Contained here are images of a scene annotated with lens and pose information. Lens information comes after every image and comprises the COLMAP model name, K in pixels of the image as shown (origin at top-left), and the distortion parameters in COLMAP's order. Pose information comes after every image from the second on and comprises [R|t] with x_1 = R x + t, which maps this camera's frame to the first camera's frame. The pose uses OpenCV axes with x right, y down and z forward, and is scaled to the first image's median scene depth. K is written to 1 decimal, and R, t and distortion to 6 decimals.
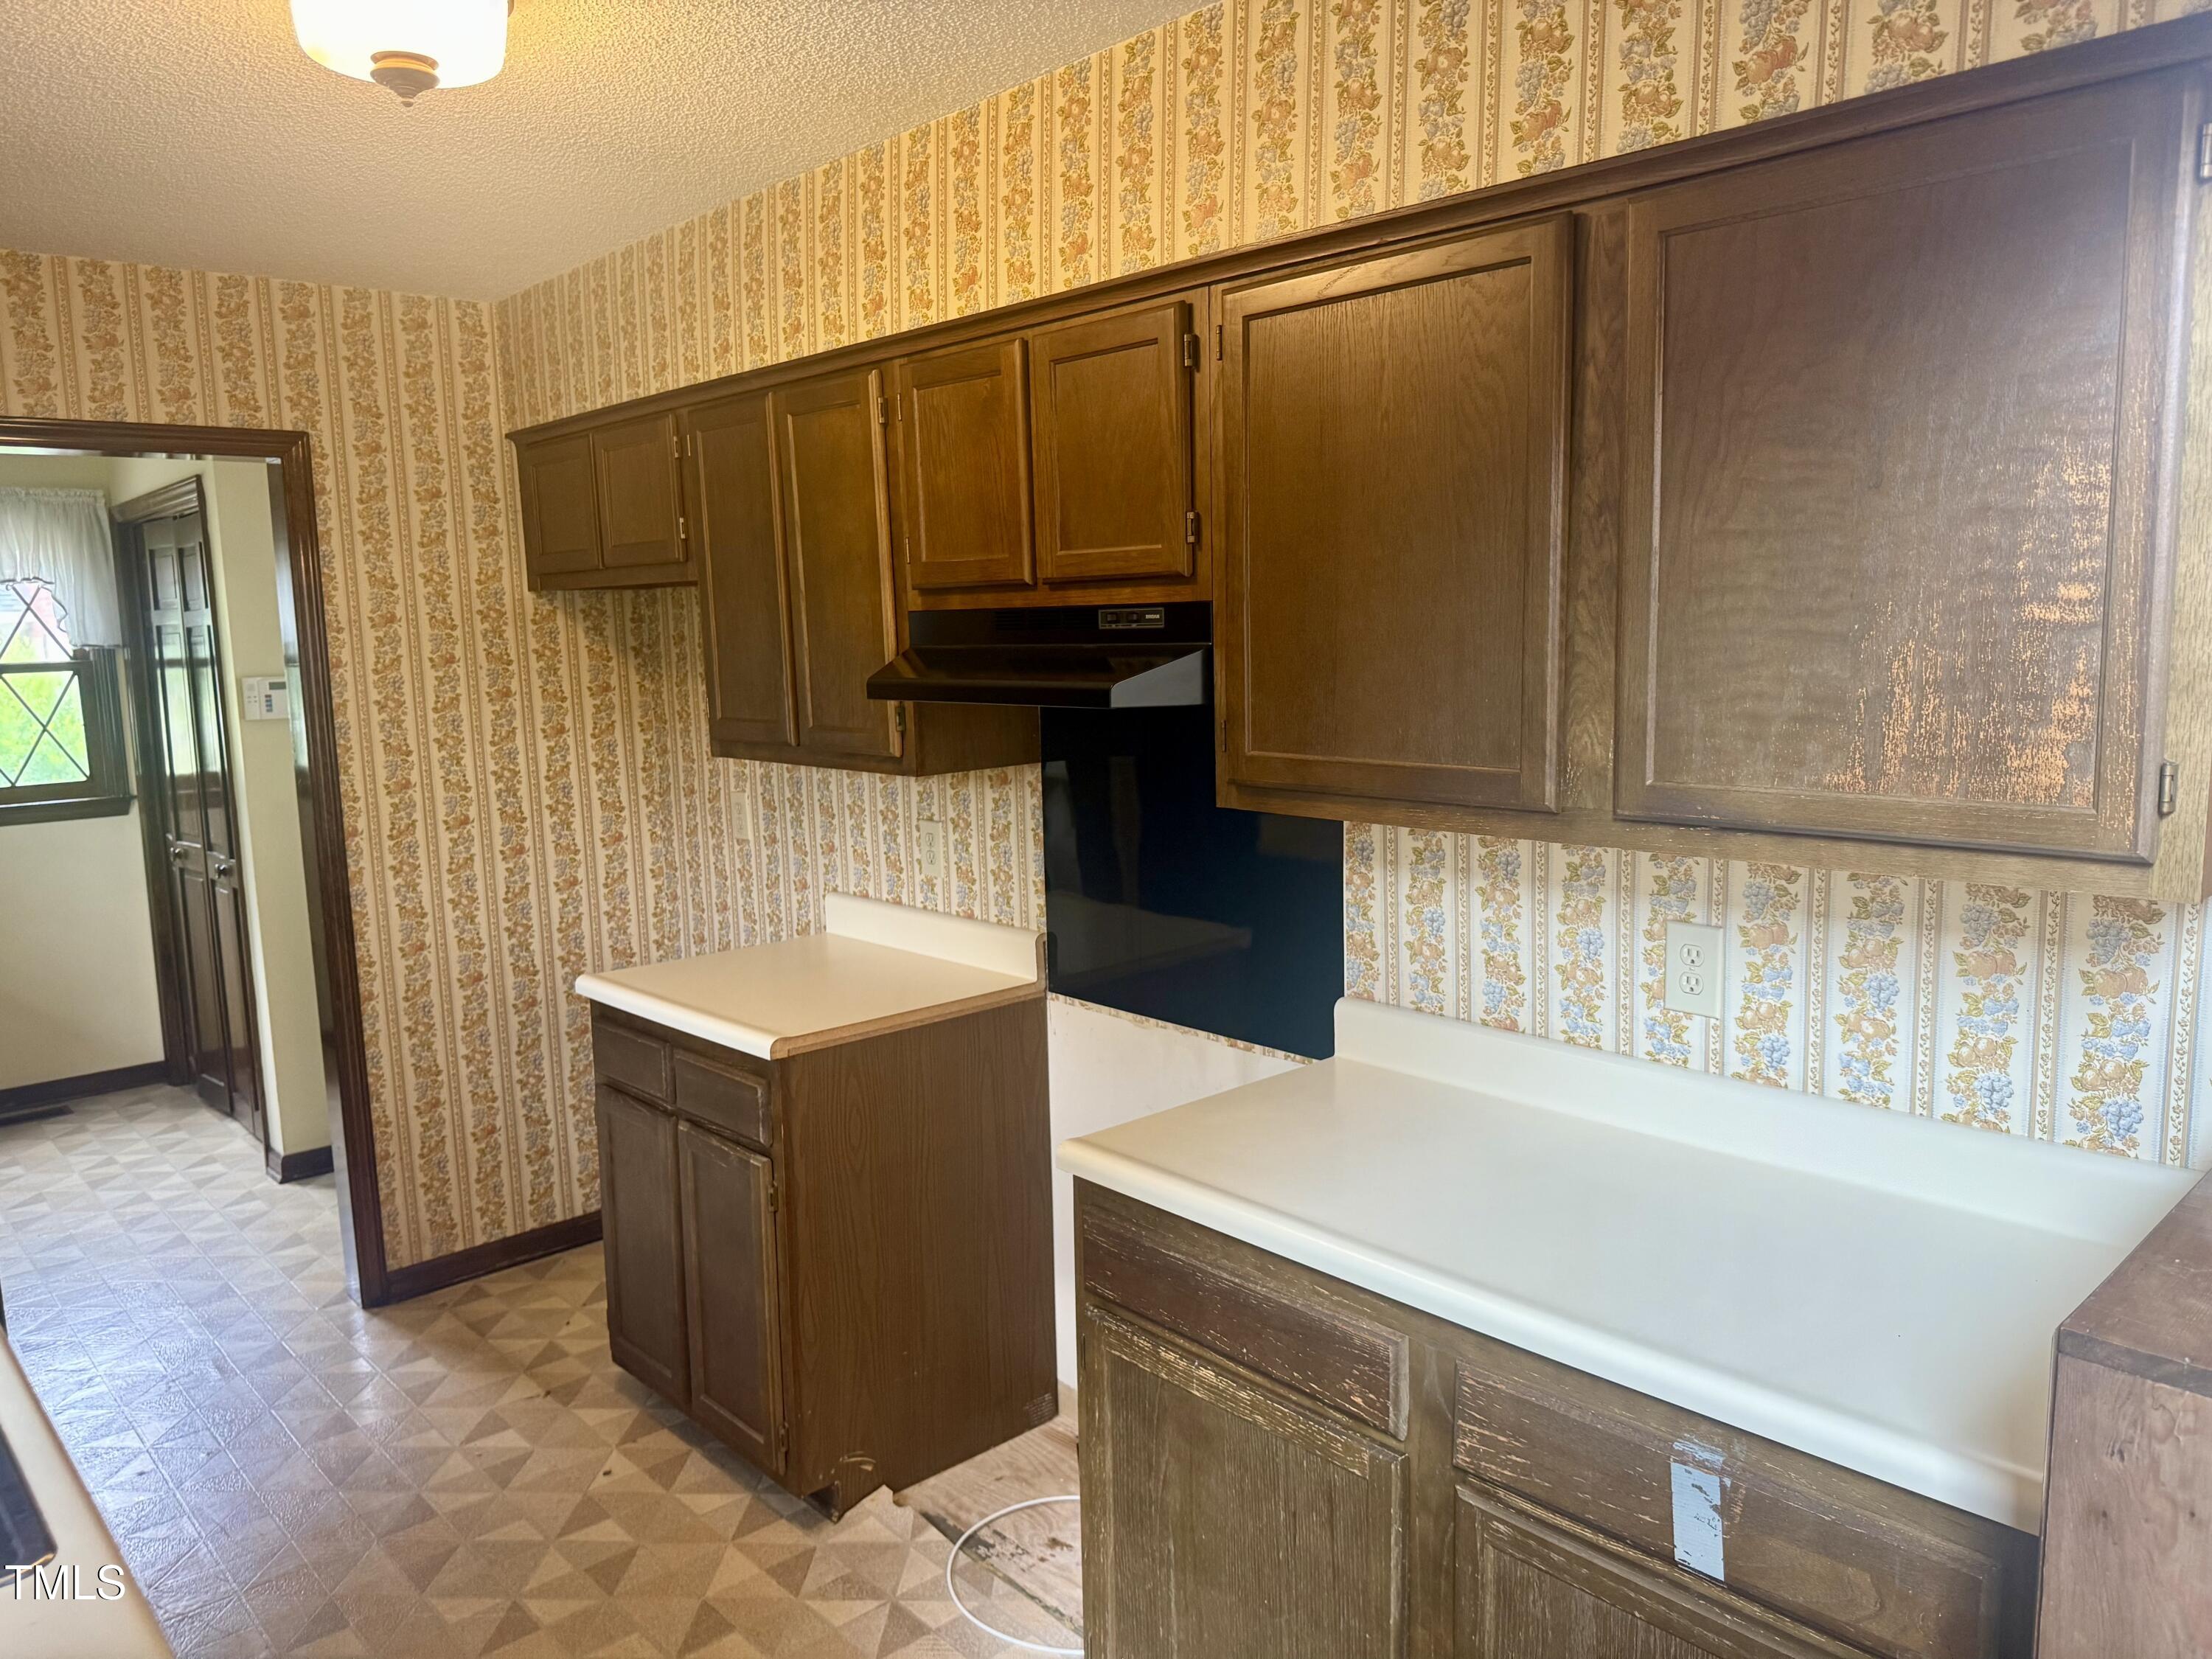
lens RADIAL K [[1574.6, 0, 1113.7], [0, 1574.6, 835.6], [0, 0, 1]] dist [0.047854, -0.067028]
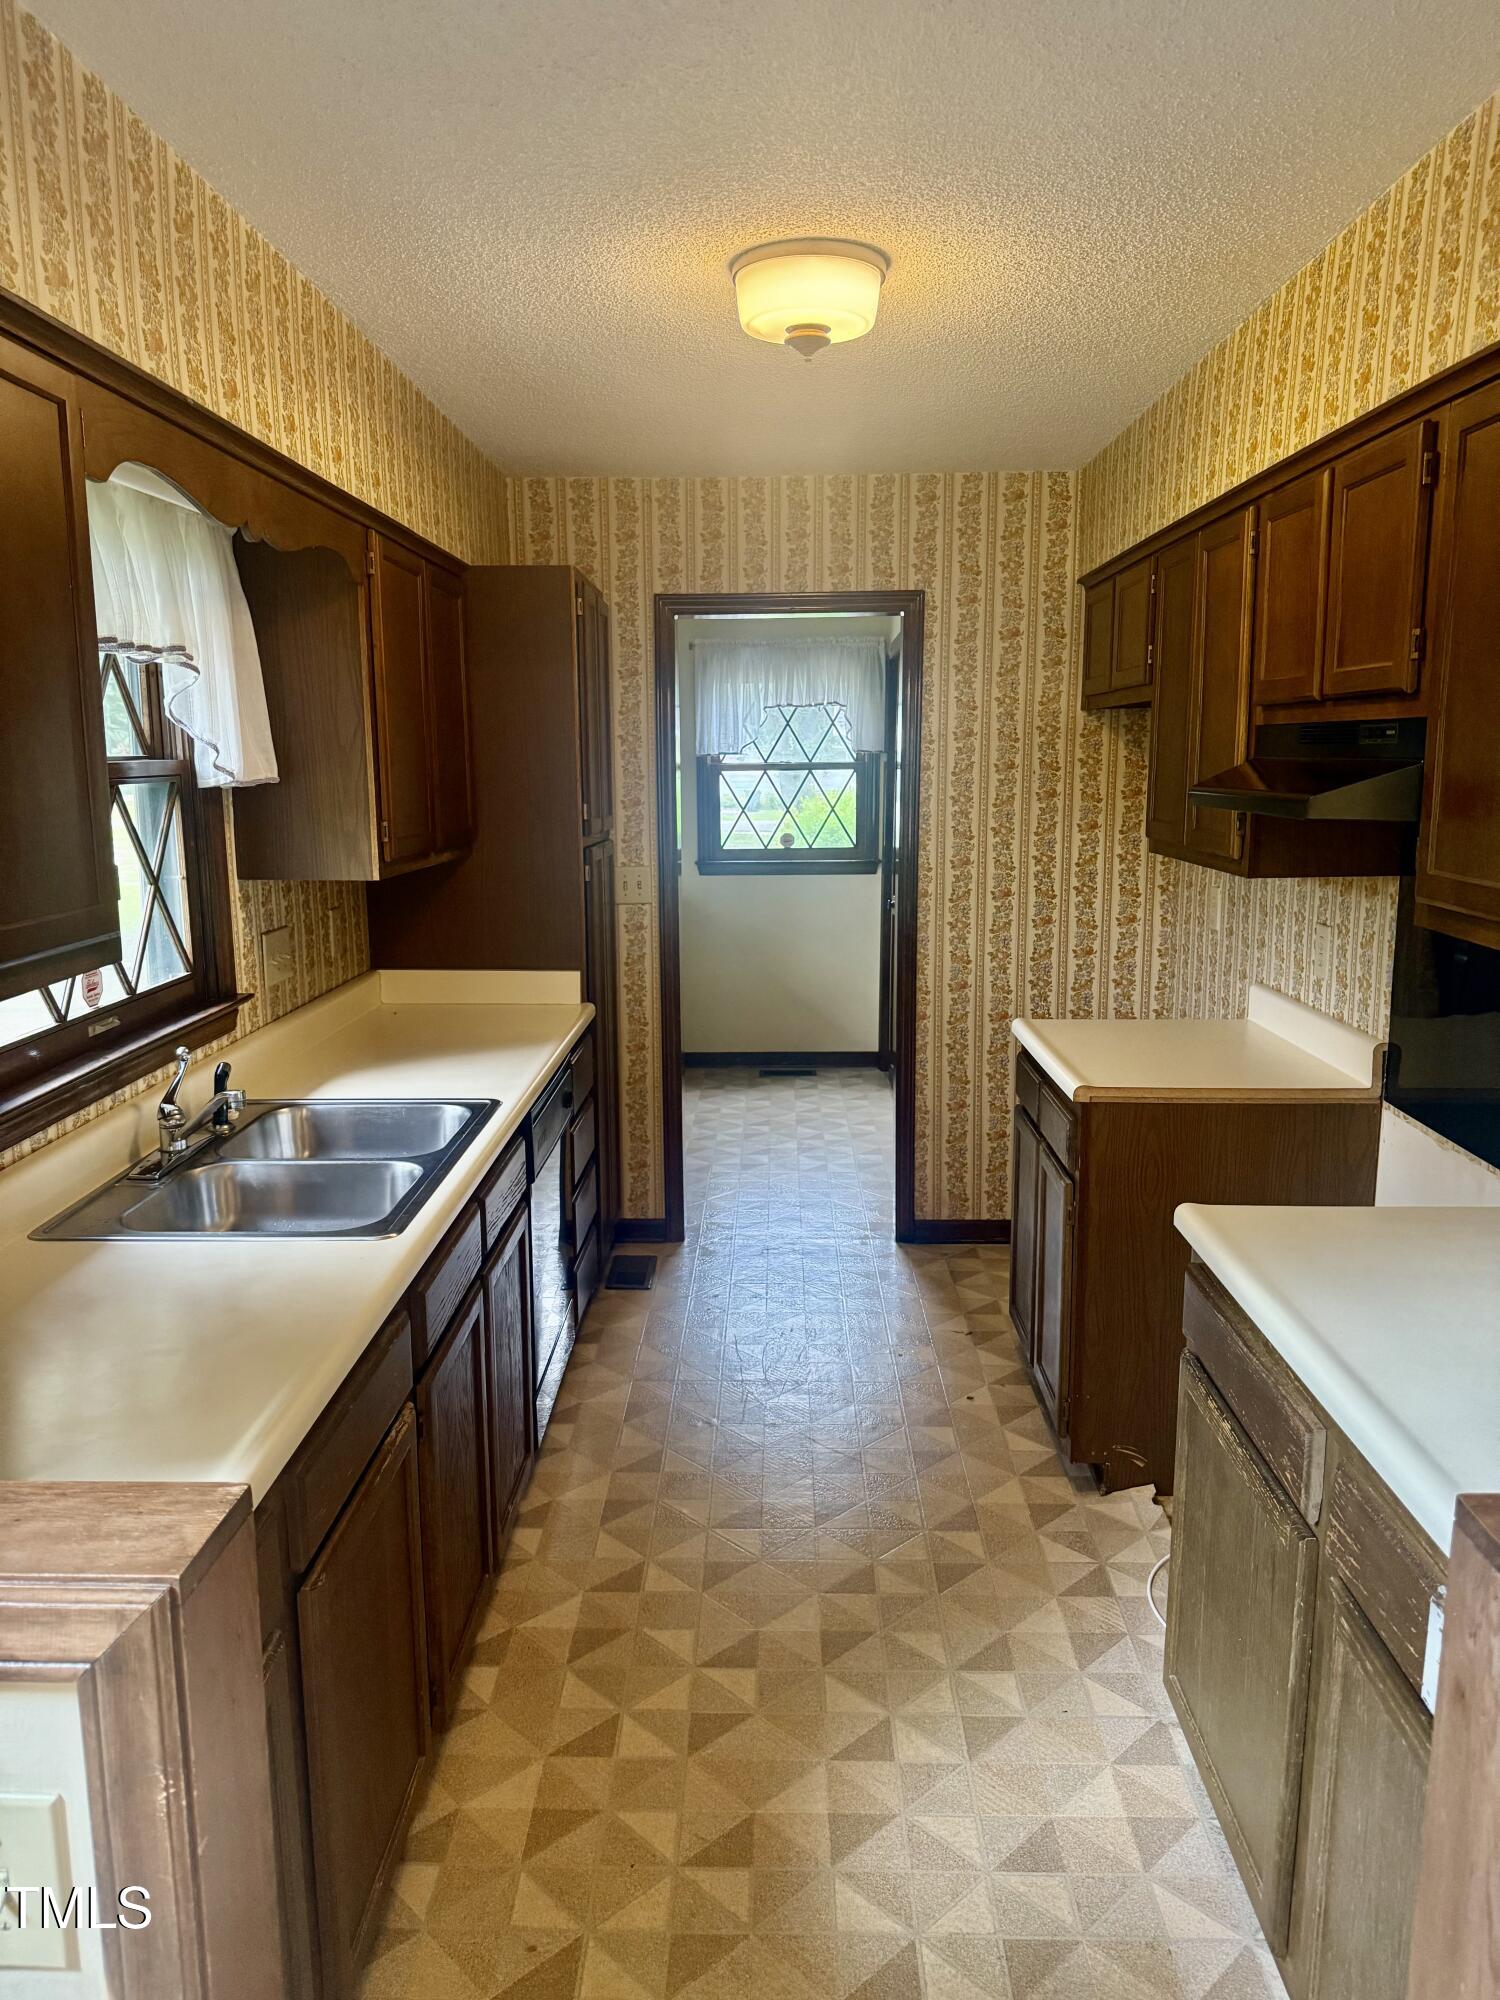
lens RADIAL K [[1415.5, 0, 746.8], [0, 1415.5, 1016.2], [0, 0, 1]] dist [0.087507, -0.014764]
pose [[0.717221, 0.146485, -0.681275, 0.239236], [-0.104910, 0.989211, 0.102250, -0.006169], [0.688903, -0.001863, 0.724851, 0.021533]]
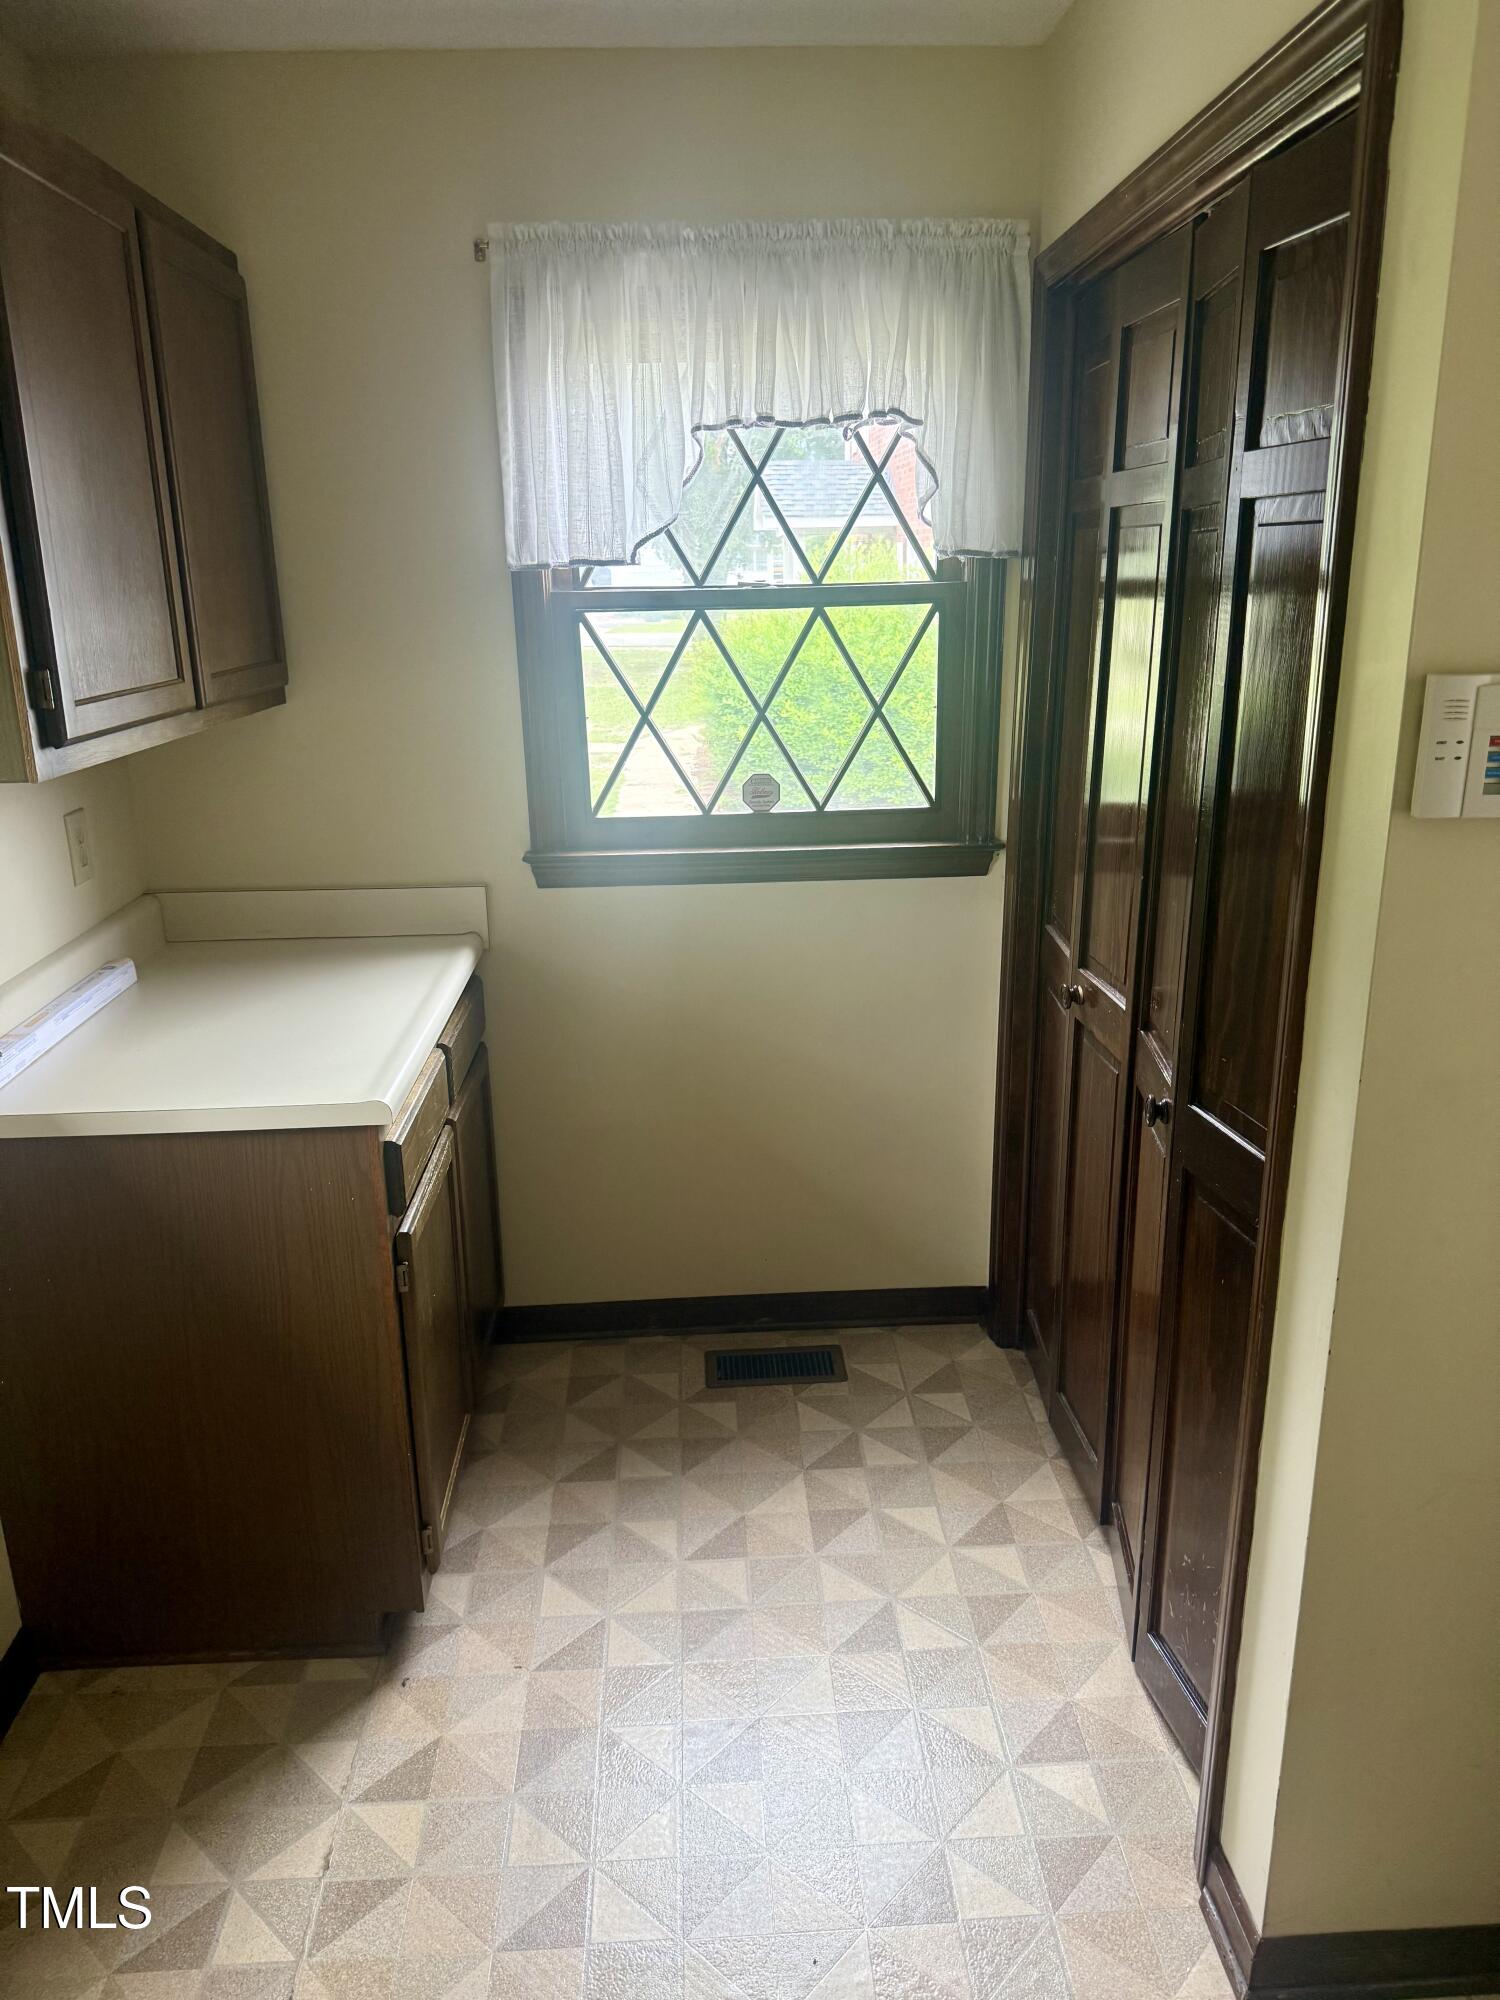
lens RADIAL K [[1423.7, 0, 756.4], [0, 1423.7, 1014.5], [0, 0, 1]] dist [0.047854, -0.067028]
pose [[0.772786, 0.207732, -0.599708, -0.535458], [-0.089035, 0.971057, 0.221632, -0.097478], [0.628391, -0.117879, 0.768914, 0.802549]]
